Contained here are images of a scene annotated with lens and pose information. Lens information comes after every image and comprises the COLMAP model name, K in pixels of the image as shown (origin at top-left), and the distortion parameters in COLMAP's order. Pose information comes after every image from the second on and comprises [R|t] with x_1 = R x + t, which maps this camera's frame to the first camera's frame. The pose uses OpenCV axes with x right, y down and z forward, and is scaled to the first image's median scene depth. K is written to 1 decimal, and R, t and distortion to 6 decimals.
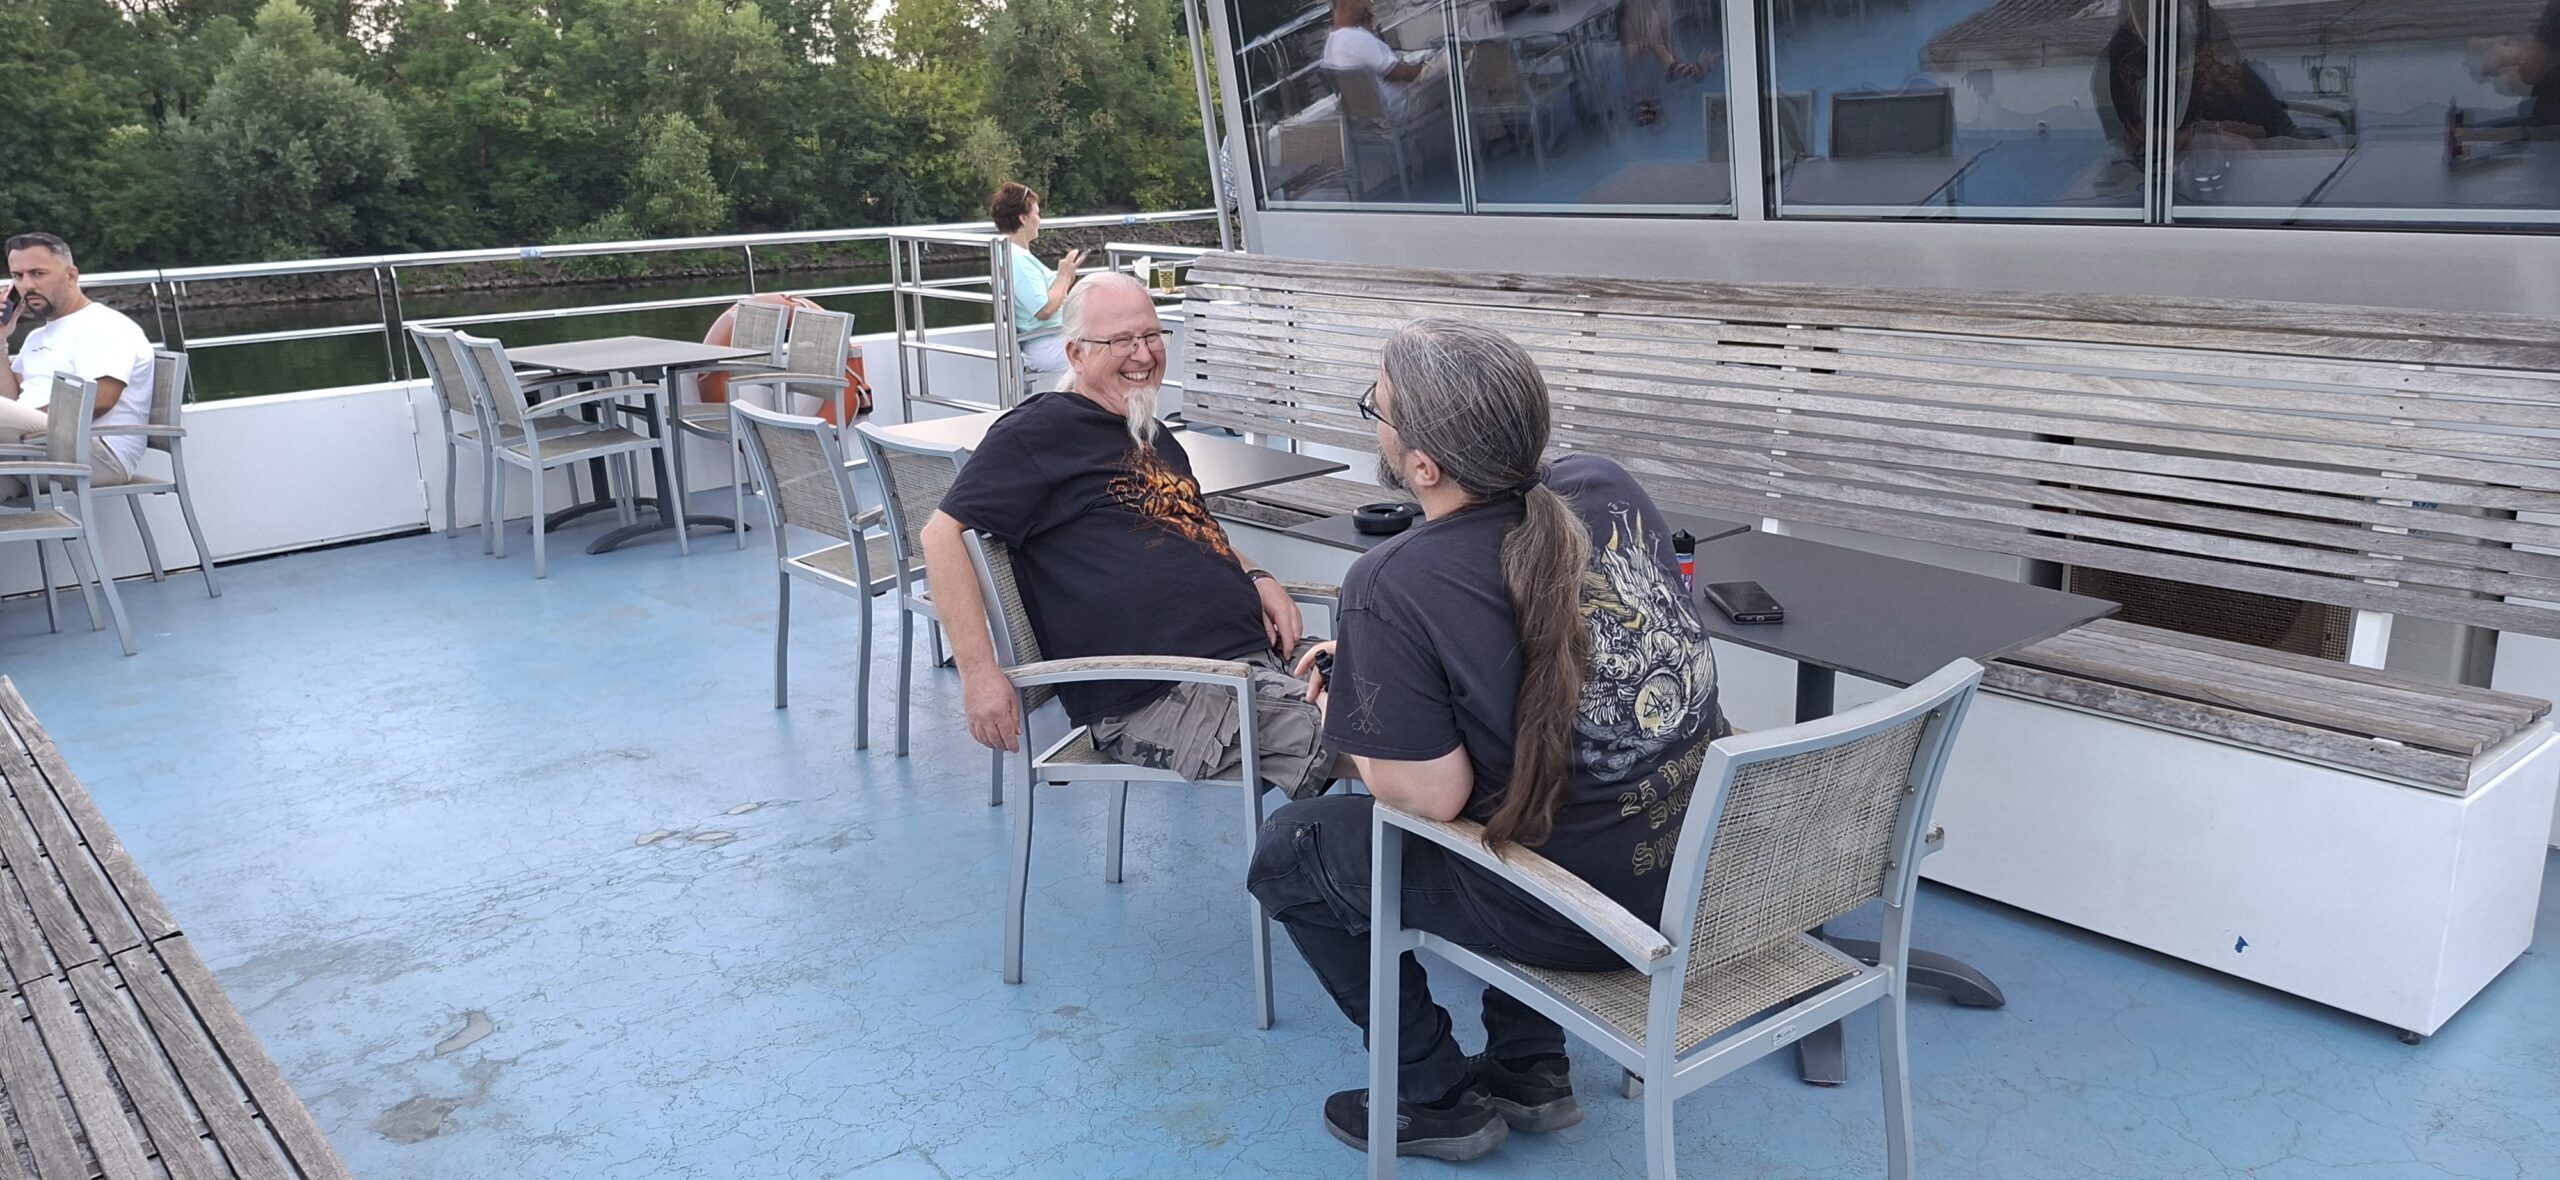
lens RADIAL K [[1801.2, 0, 1280.0], [0, 1801.2, 590.0], [0, 0, 1]] dist [0.057237, -0.069879]
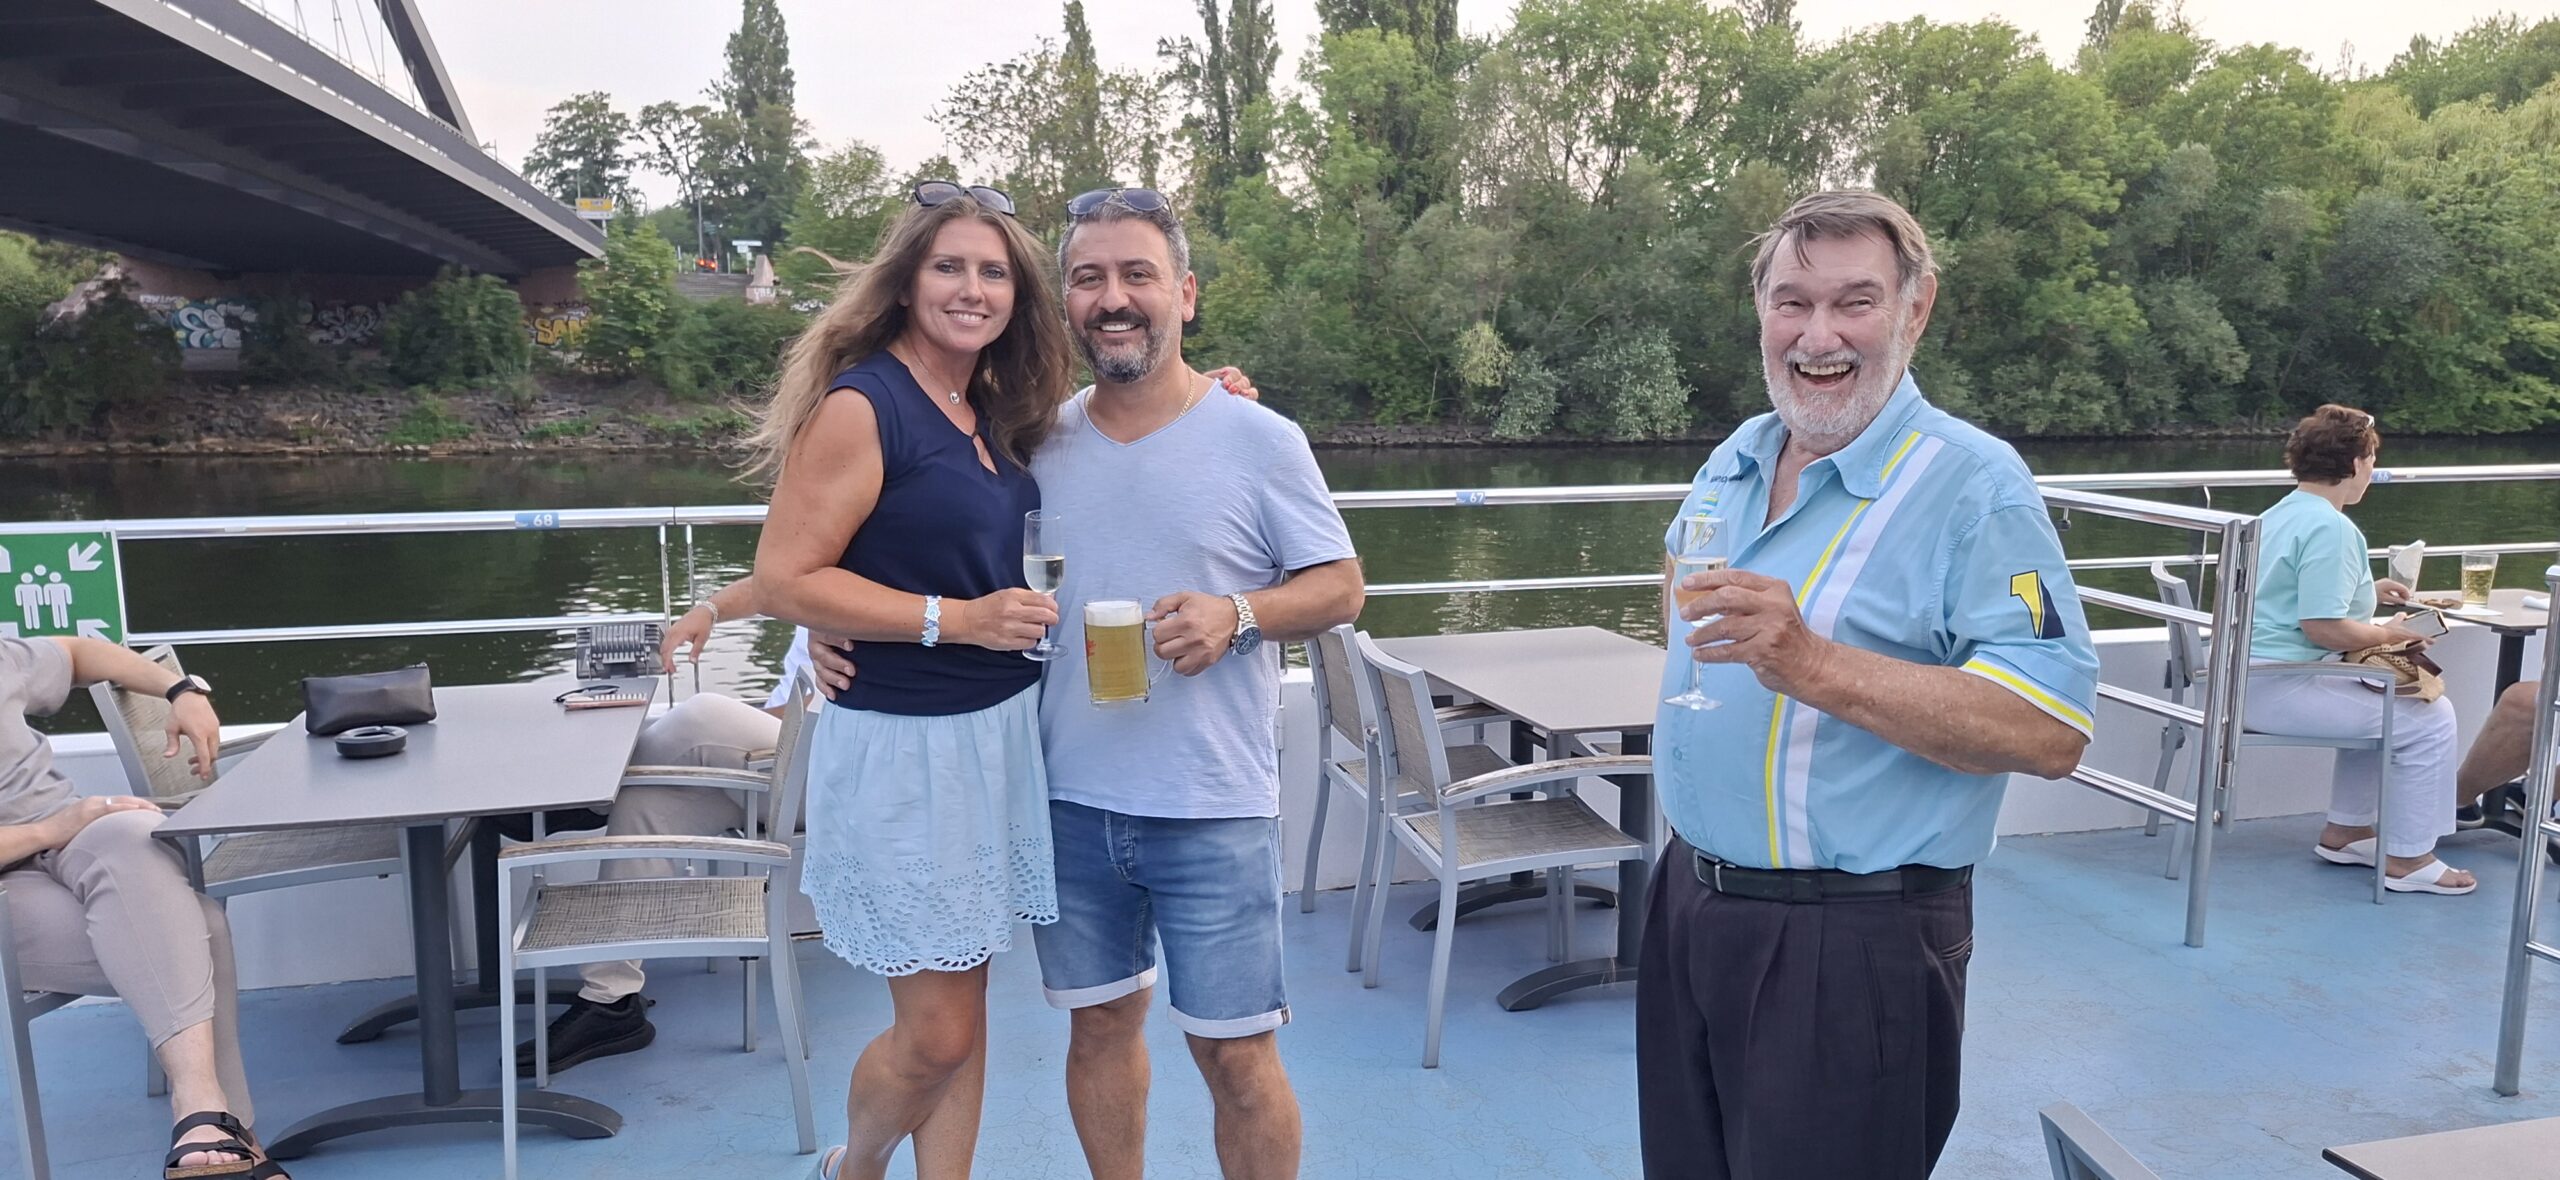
lens RADIAL K [[1749.1, 0, 1280.0], [0, 1749.1, 590.0], [0, 0, 1]] dist [0.057036, -0.056297]
pose [[0.897285, 0.097964, -0.430444, -0.196911], [-0.135970, 0.988993, -0.058353, -0.107030], [0.419990, 0.110887, 0.900729, 0.398402]]
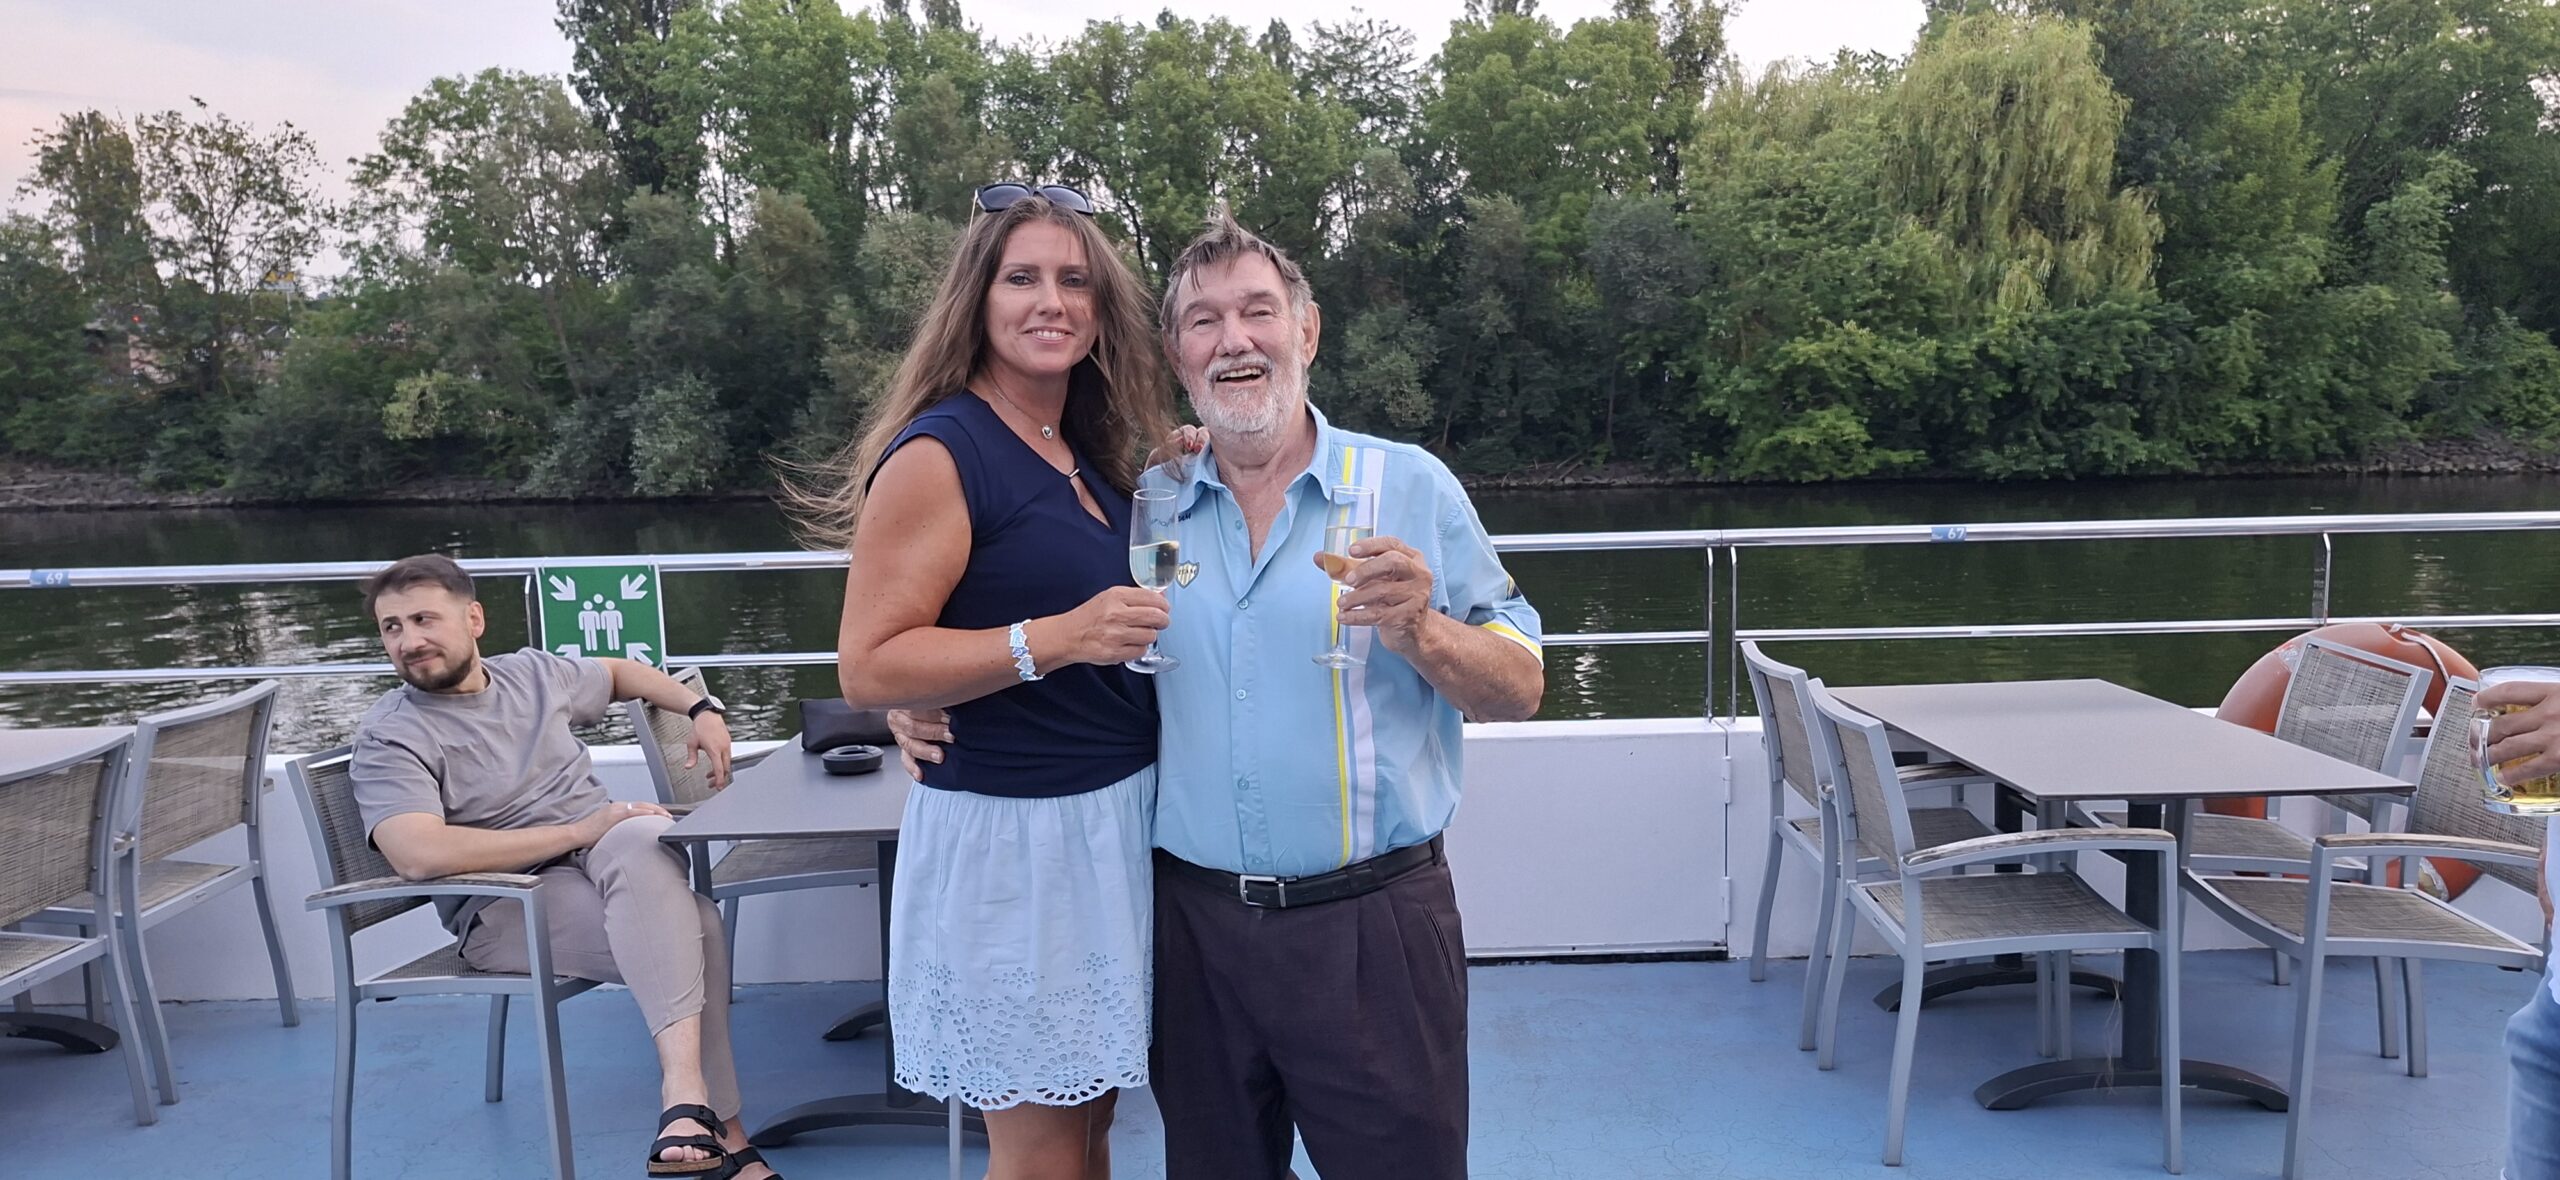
lens RADIAL K [[1743.1, 0, 1280.0], [0, 1743.1, 590.0], [0, 0, 1]] dist [0.119731, -0.139699]
pose [[0.750122, 0.096848, -0.654169, -0.193805], [-0.161020, 0.986195, -0.038634, -0.110606], [0.641396, 0.134314, 0.755361, 0.416317]]
